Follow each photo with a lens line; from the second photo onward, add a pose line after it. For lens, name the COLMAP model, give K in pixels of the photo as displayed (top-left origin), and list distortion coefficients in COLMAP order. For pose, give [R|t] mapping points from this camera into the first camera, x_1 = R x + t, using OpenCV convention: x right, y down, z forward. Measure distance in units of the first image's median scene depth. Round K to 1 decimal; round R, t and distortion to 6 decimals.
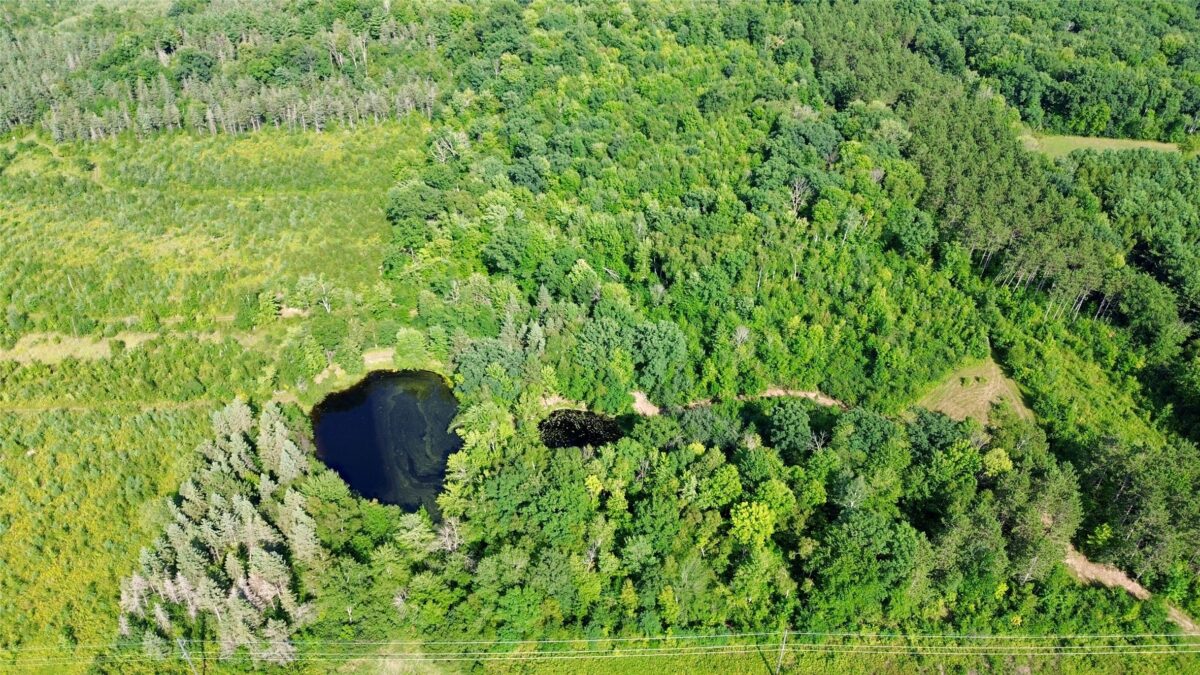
lens RADIAL K [[851.6, 0, 600.0], [0, 851.6, 337.5], [0, 0, 1]] dist [0.066480, -0.061174]
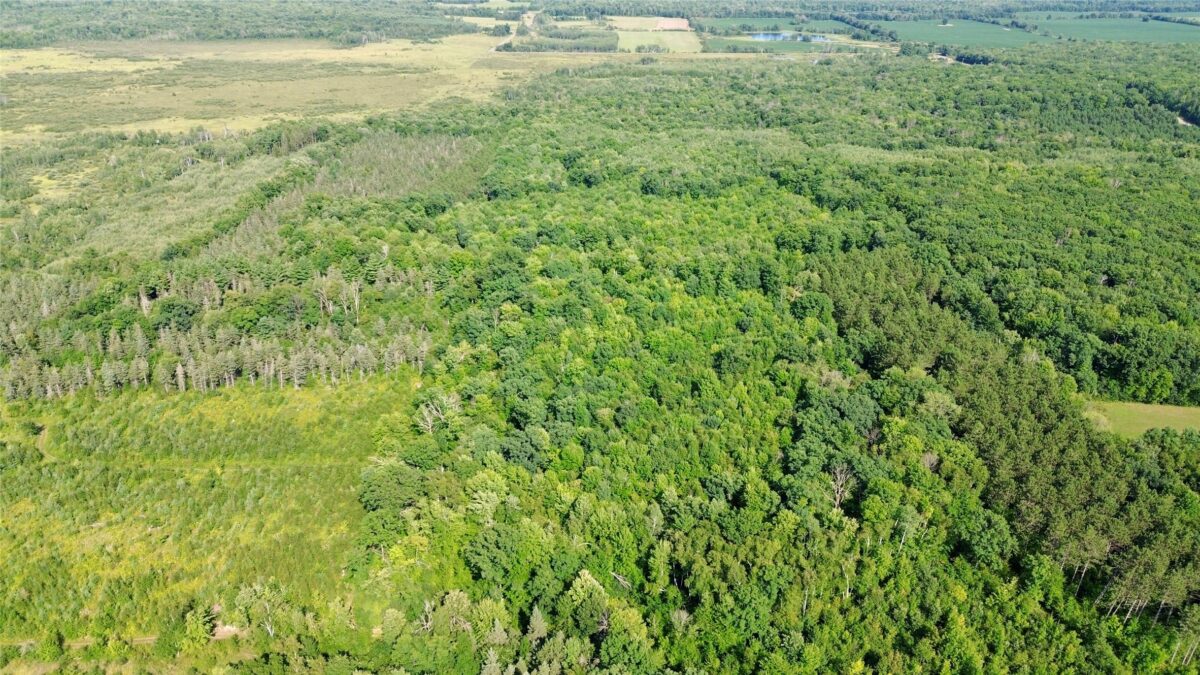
lens RADIAL K [[851.6, 0, 600.0], [0, 851.6, 337.5], [0, 0, 1]] dist [0.066480, -0.061174]
pose [[0.999995, 0.002992, -0.001420, -0.005284], [-0.003240, 0.972549, -0.232675, -0.089496], [0.000685, 0.232679, 0.972553, 0.113278]]
